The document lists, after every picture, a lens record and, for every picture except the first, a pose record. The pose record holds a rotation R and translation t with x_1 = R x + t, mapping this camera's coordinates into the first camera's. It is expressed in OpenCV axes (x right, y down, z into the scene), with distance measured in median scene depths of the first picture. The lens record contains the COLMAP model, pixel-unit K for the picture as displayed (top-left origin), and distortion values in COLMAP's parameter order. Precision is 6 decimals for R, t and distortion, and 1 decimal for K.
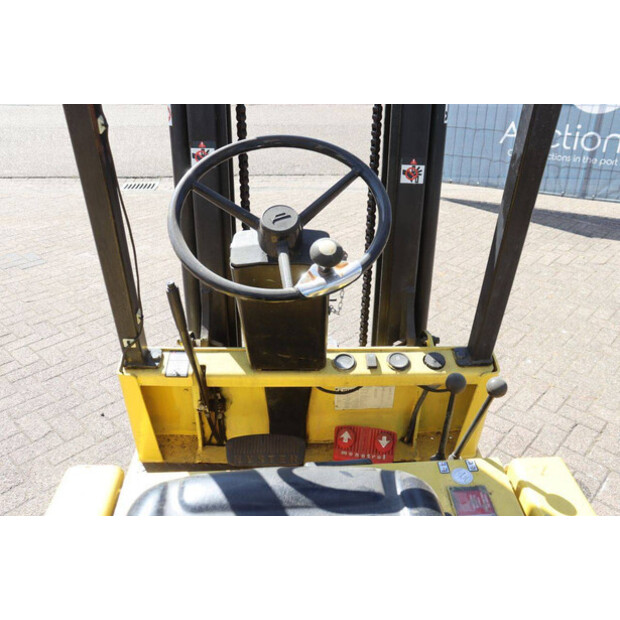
lens RADIAL K [[538.7, 0, 303.9], [0, 538.7, 304.7], [0, 0, 1]] dist [-0.129475, 0.098238]
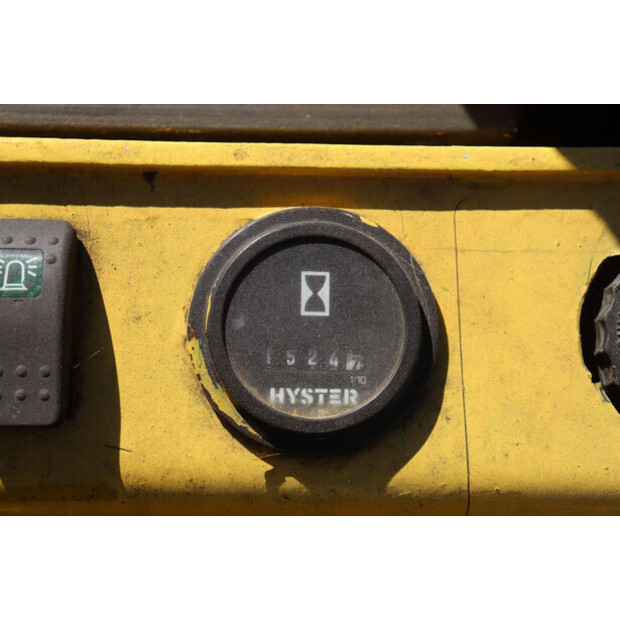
lens RADIAL K [[1423.1, 0, 309.2], [0, 1423.1, 310.1], [0, 0, 1]] dist [0.208462, 0.000000]
pose [[0.999012, 0.018236, 0.040525, 0.166402], [-0.039089, 0.794390, 0.606149, -0.050350], [-0.021139, -0.607135, 0.794318, 0.811166]]
